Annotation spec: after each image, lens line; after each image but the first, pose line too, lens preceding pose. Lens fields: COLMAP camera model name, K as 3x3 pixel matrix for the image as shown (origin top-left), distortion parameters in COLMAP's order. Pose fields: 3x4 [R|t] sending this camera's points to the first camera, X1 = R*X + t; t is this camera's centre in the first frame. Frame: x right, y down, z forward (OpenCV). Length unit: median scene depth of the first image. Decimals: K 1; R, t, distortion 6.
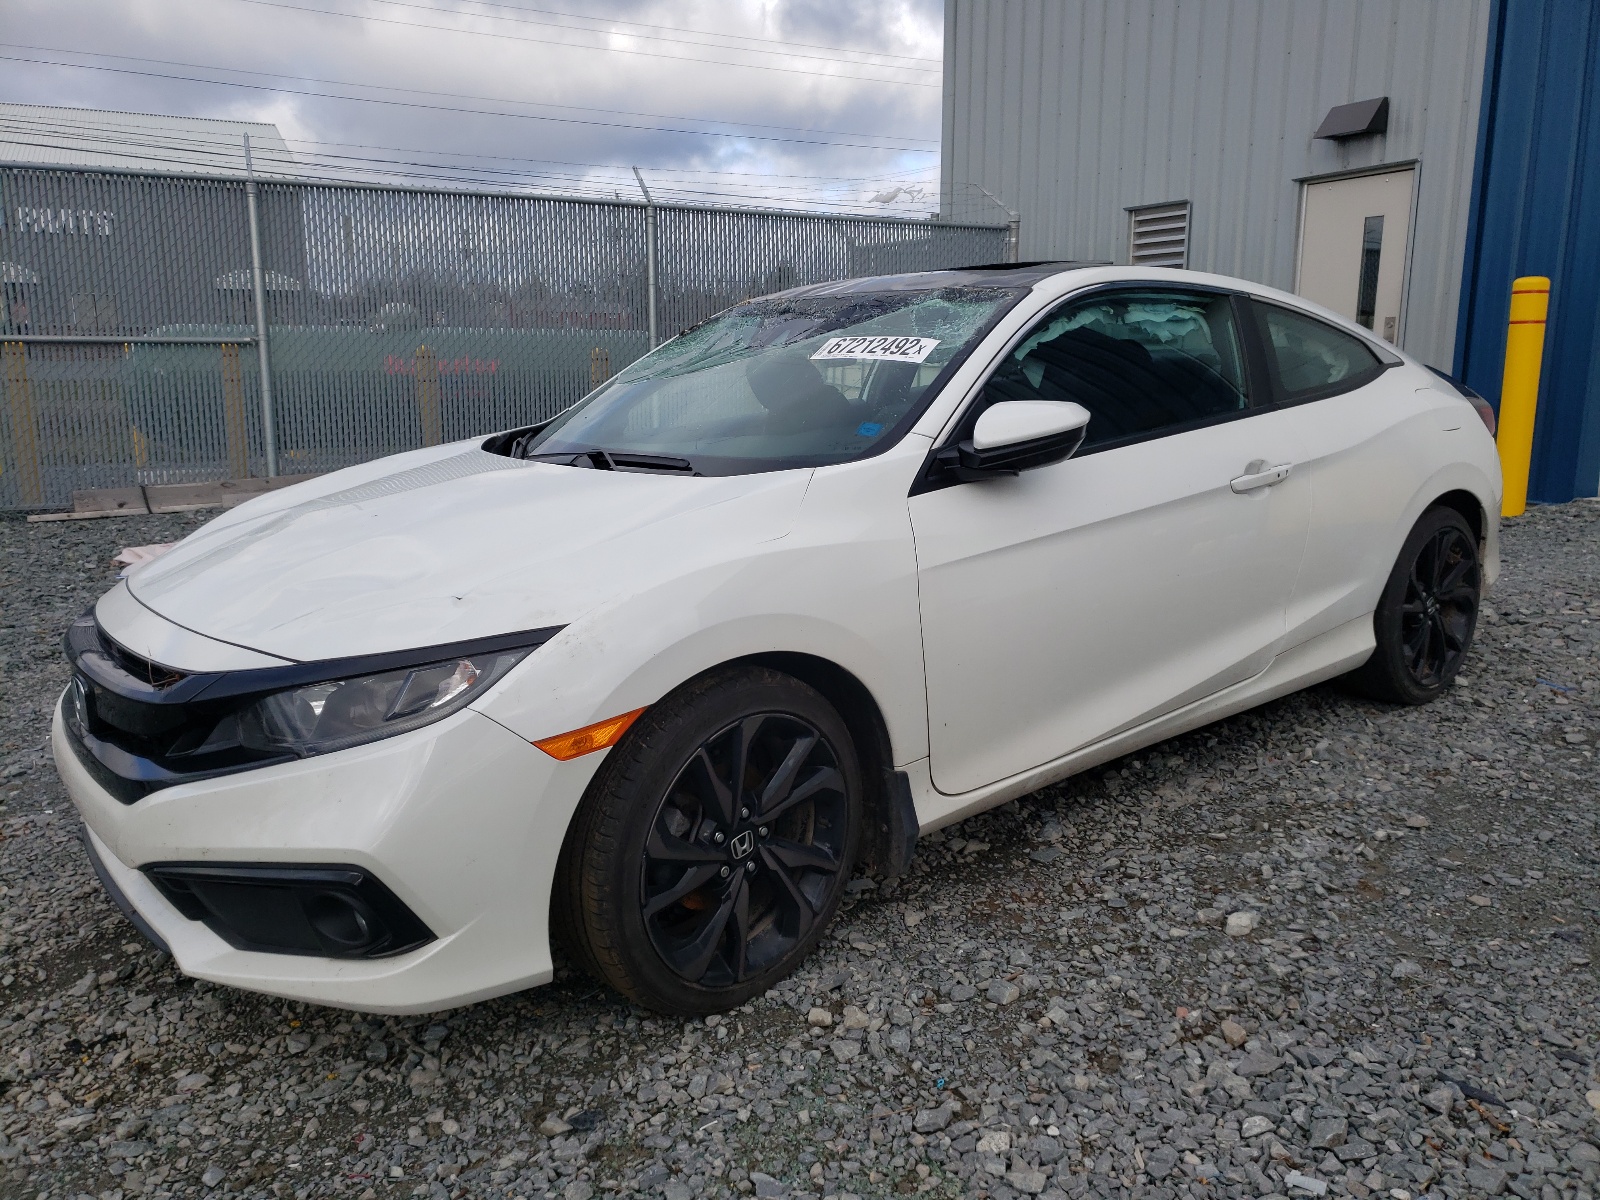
lens RADIAL K [[1298.9, 0, 800.0], [0, 1298.9, 600.0], [0, 0, 1]] dist [0.020929, -0.002300]
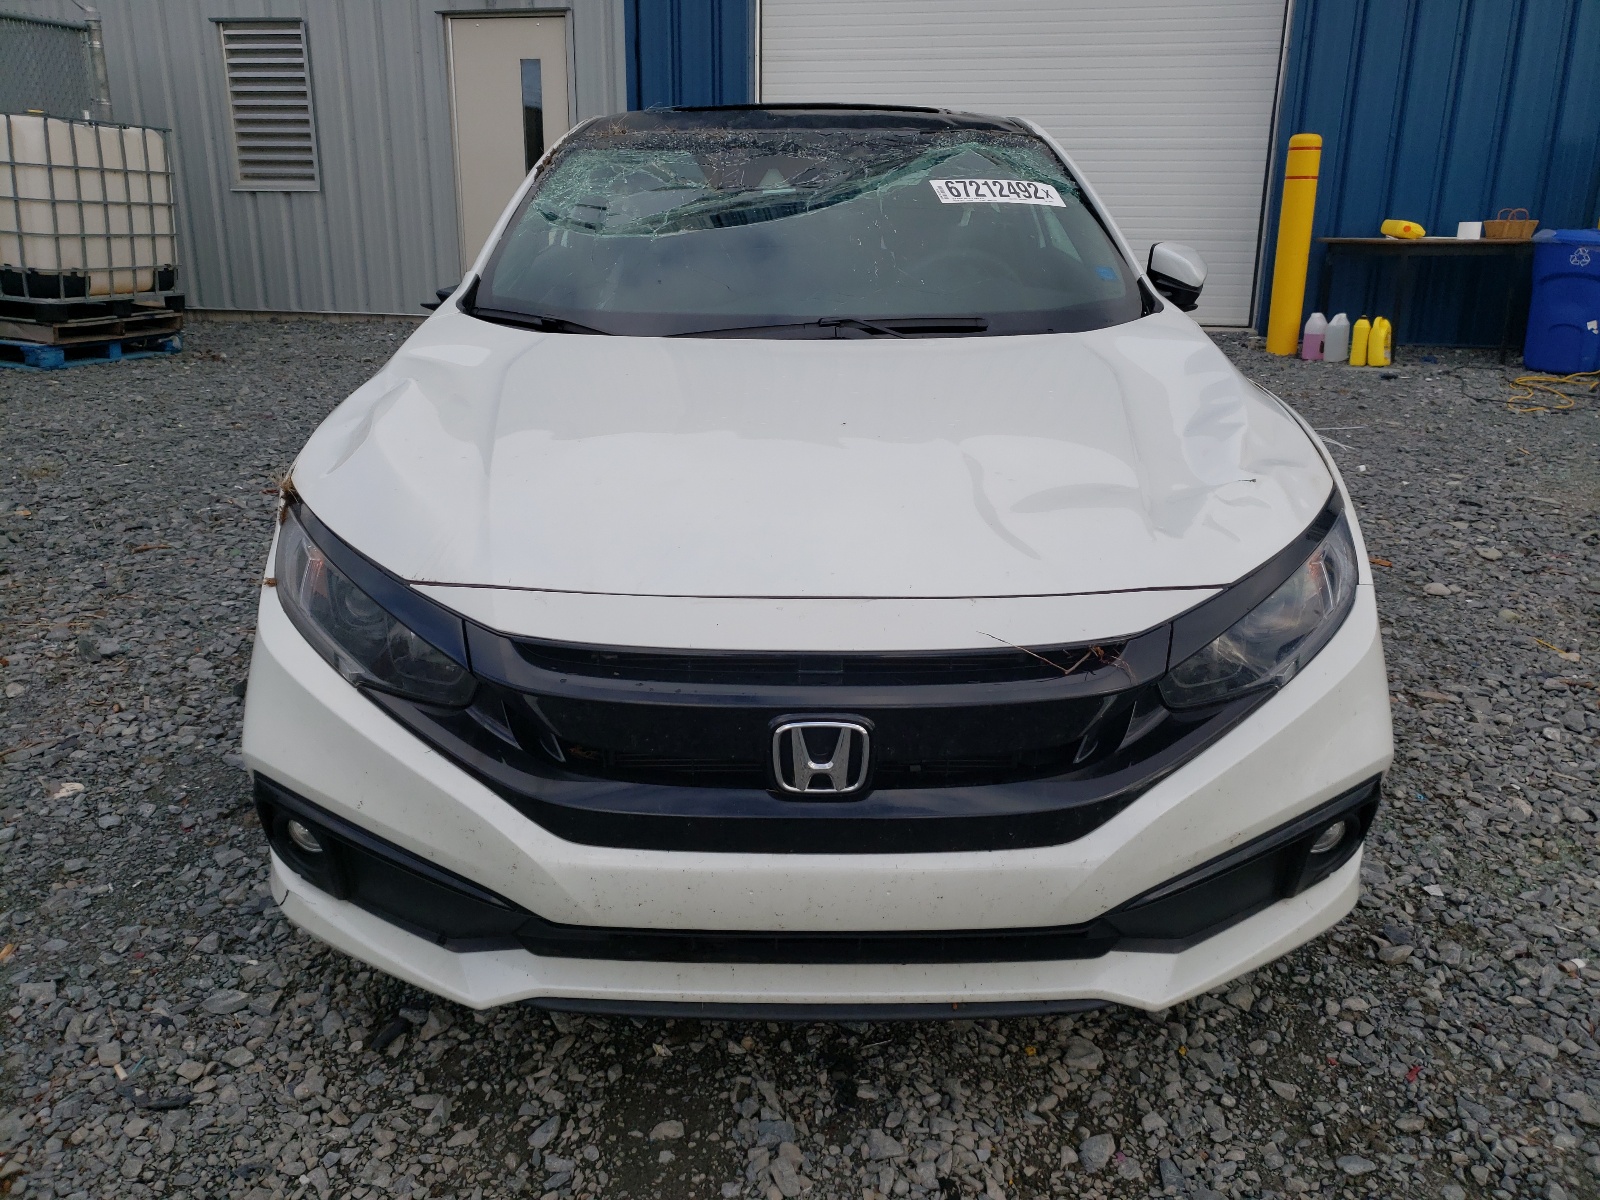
lens RADIAL K [[1298.9, 0, 800.0], [0, 1298.9, 600.0], [0, 0, 1]] dist [0.020929, -0.002300]
pose [[0.596056, -0.234491, 0.767939, -0.332097], [0.144505, 0.972118, 0.184676, -0.037884], [-0.789832, 0.000894, 0.613322, 0.199617]]
